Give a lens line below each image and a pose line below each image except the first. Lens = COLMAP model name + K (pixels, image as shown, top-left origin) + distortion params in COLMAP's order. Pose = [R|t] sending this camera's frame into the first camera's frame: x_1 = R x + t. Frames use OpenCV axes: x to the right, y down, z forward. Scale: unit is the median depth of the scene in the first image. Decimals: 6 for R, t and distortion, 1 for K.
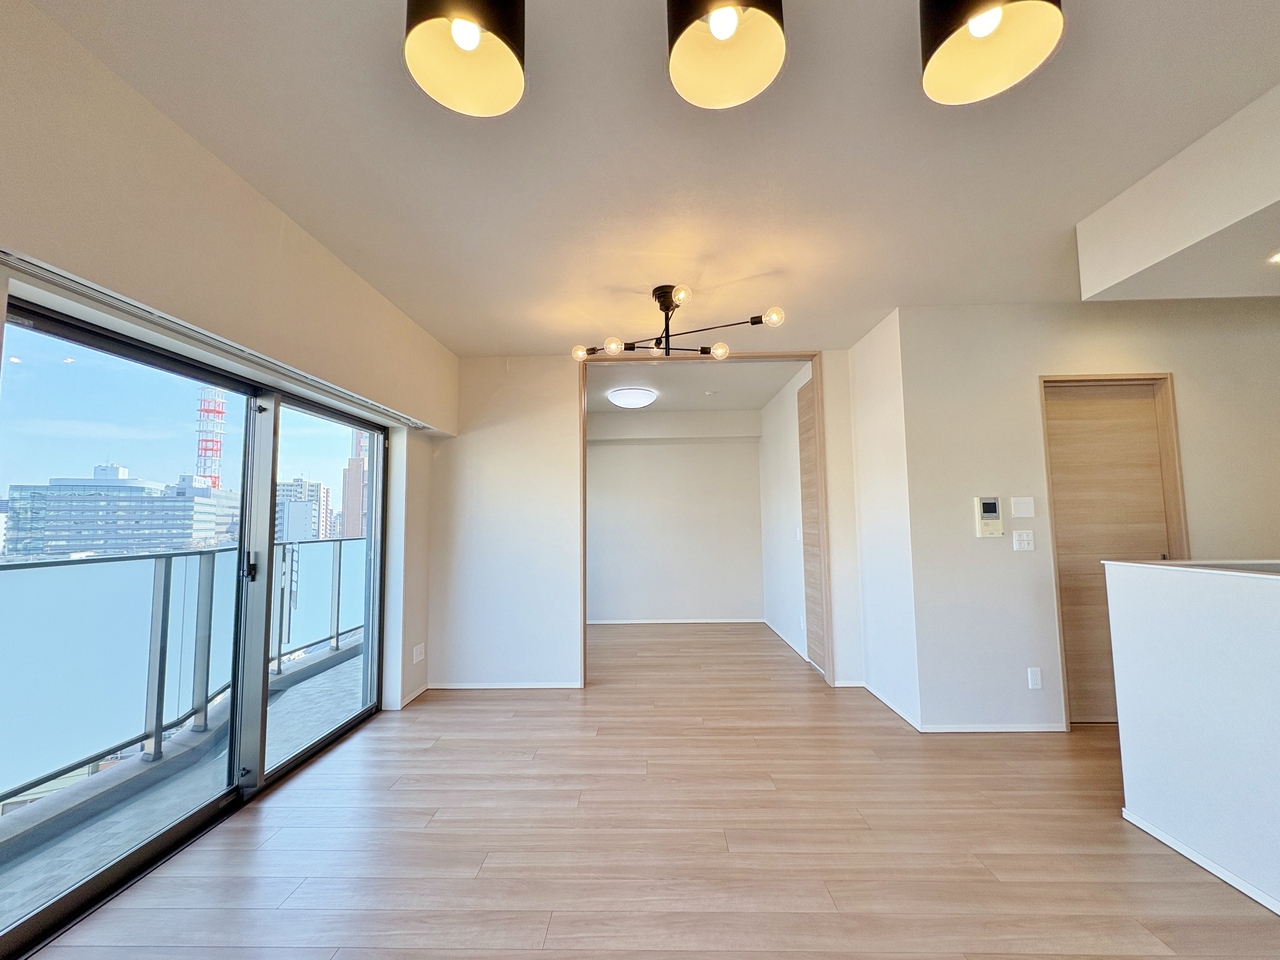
lens RADIAL K [[509.4, 0, 641.5], [0, 509.4, 479.6], [0, 0, 1]] dist [0.000739, -0.000092]
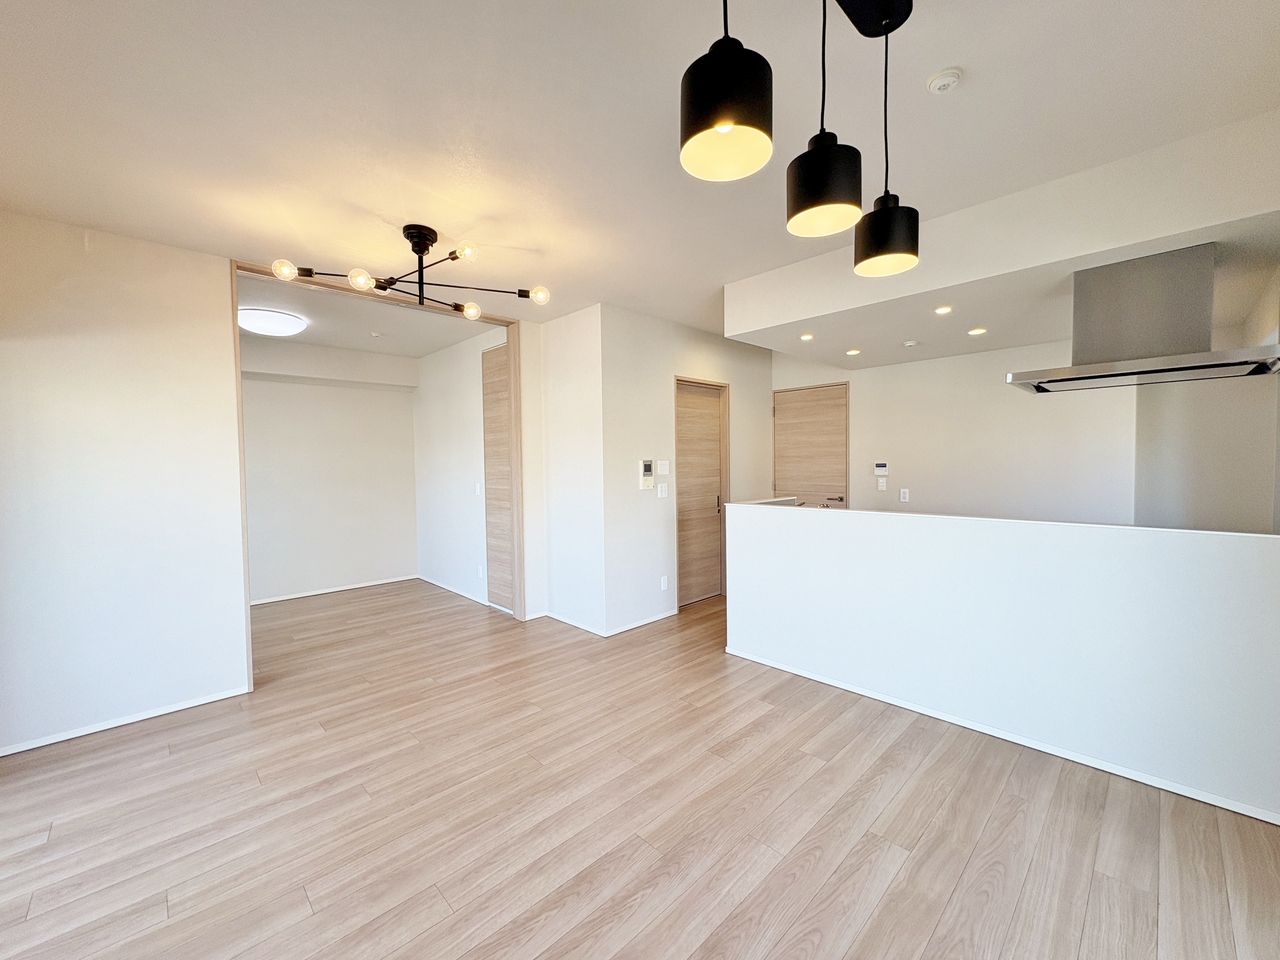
lens RADIAL K [[509.4, 0, 641.5], [0, 509.4, 479.6], [0, 0, 1]] dist [0.000739, -0.000092]
pose [[0.699367, -0.020735, 0.714462, -0.328073], [-0.052874, 0.995340, 0.080644, -0.024816], [-0.712804, -0.094177, 0.695011, 0.050771]]
